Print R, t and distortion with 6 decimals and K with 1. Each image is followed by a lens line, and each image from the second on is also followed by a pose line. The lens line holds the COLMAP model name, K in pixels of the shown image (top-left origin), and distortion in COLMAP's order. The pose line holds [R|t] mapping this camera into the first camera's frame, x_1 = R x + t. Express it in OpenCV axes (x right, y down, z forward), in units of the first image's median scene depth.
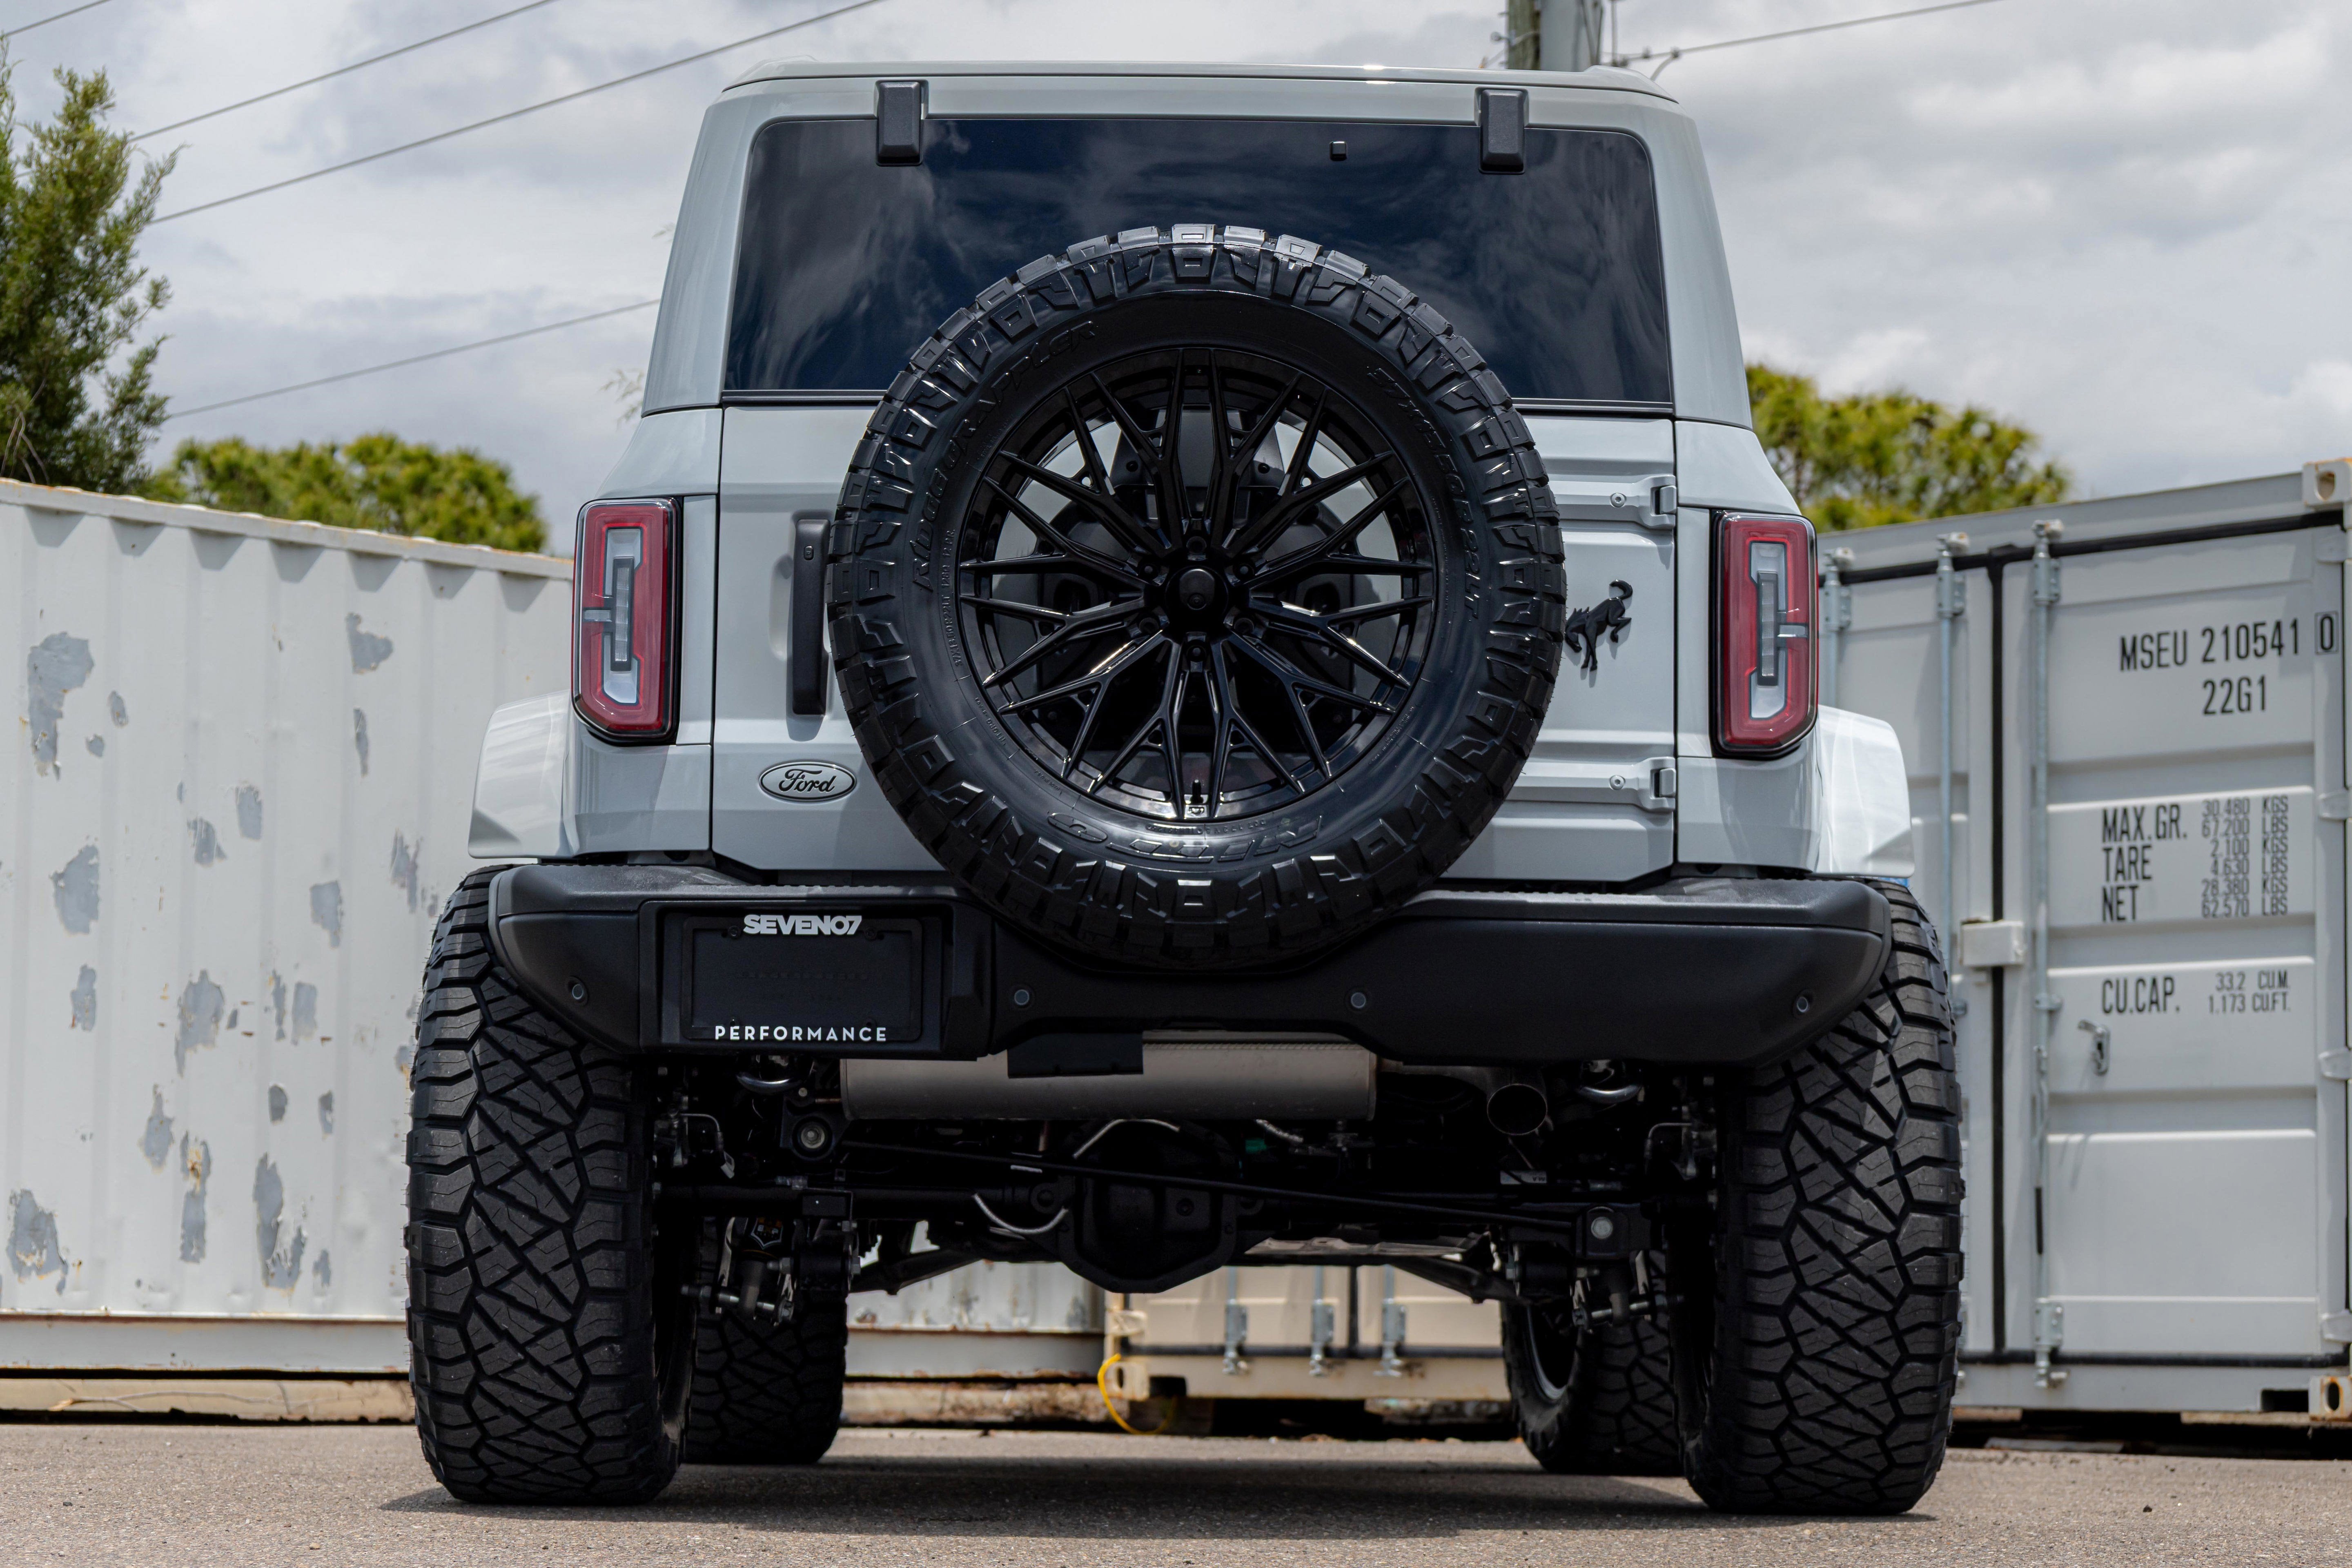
lens RADIAL K [[5563.8, 0, 1256.9], [0, 5563.8, 924.8], [0, 0, 1]] dist [-0.013936, 0.023175]
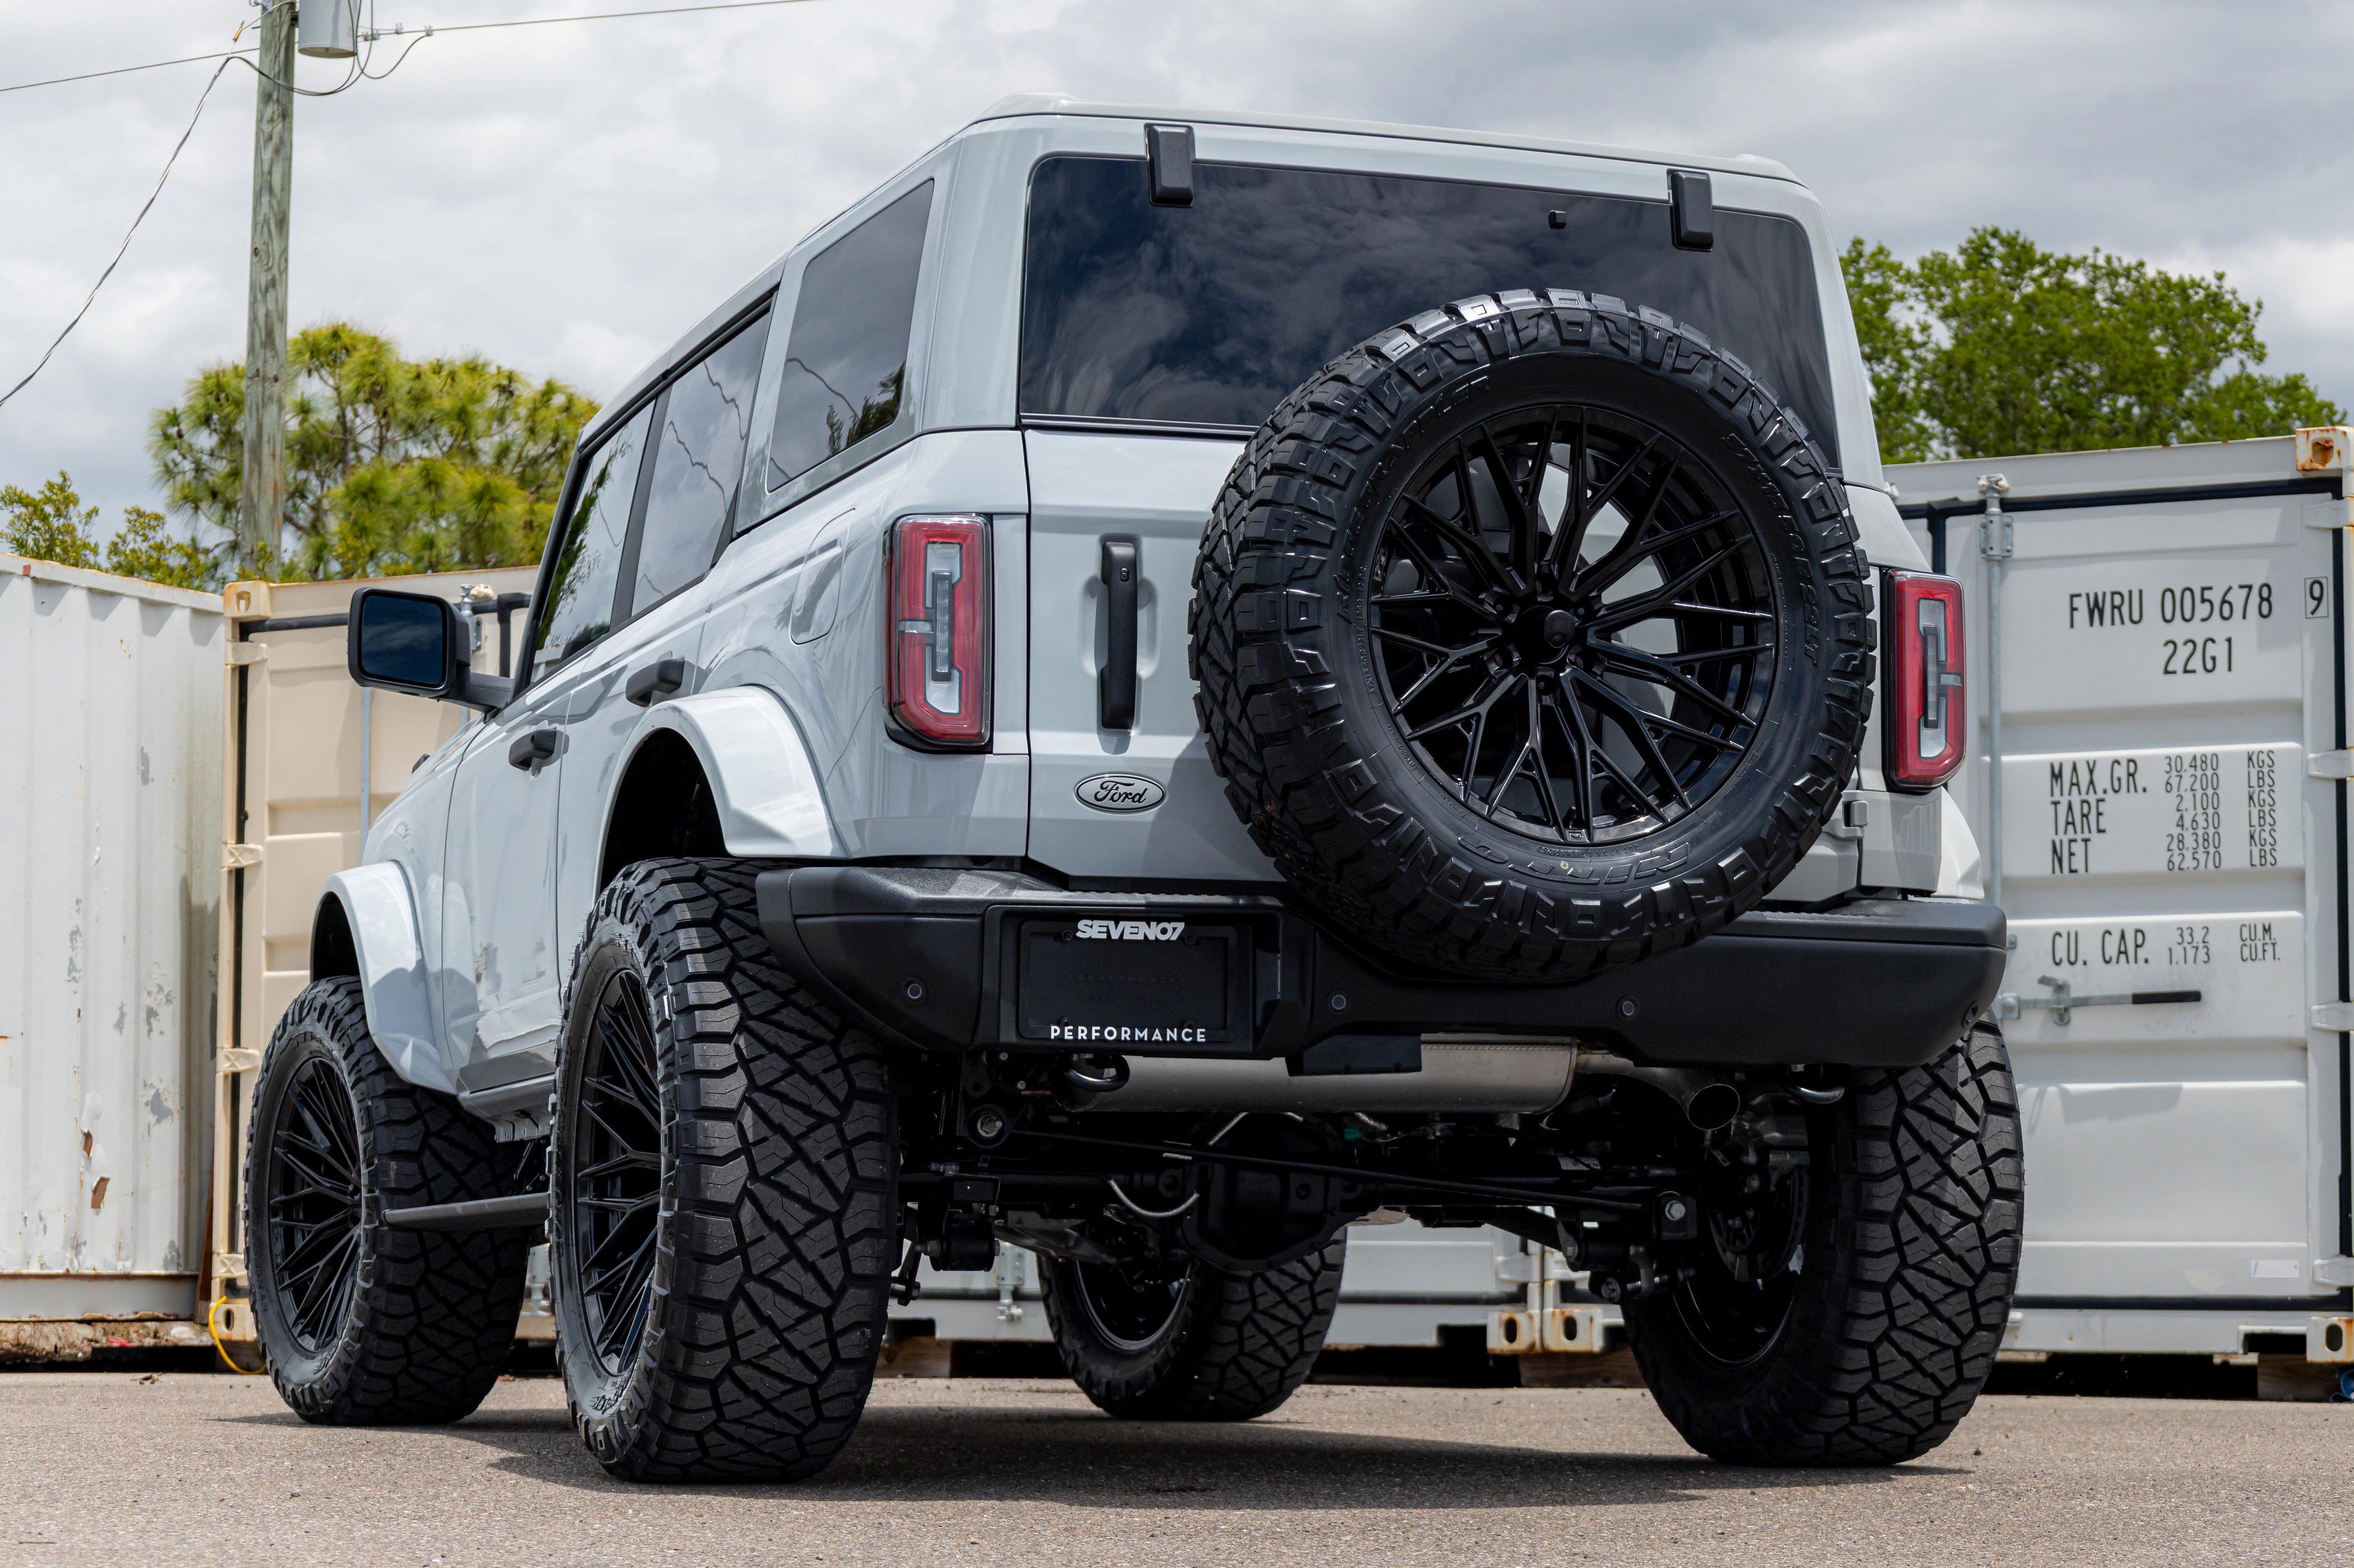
lens RADIAL K [[5242.6, 0, 1390.5], [0, 5242.6, 967.0], [0, 0, 1]] dist [0.030813, -1.168391]
pose [[0.934523, 0.013334, 0.355654, -0.372213], [-0.021073, 0.999618, 0.017894, -0.011322], [-0.355279, -0.024217, 0.934447, 0.054939]]
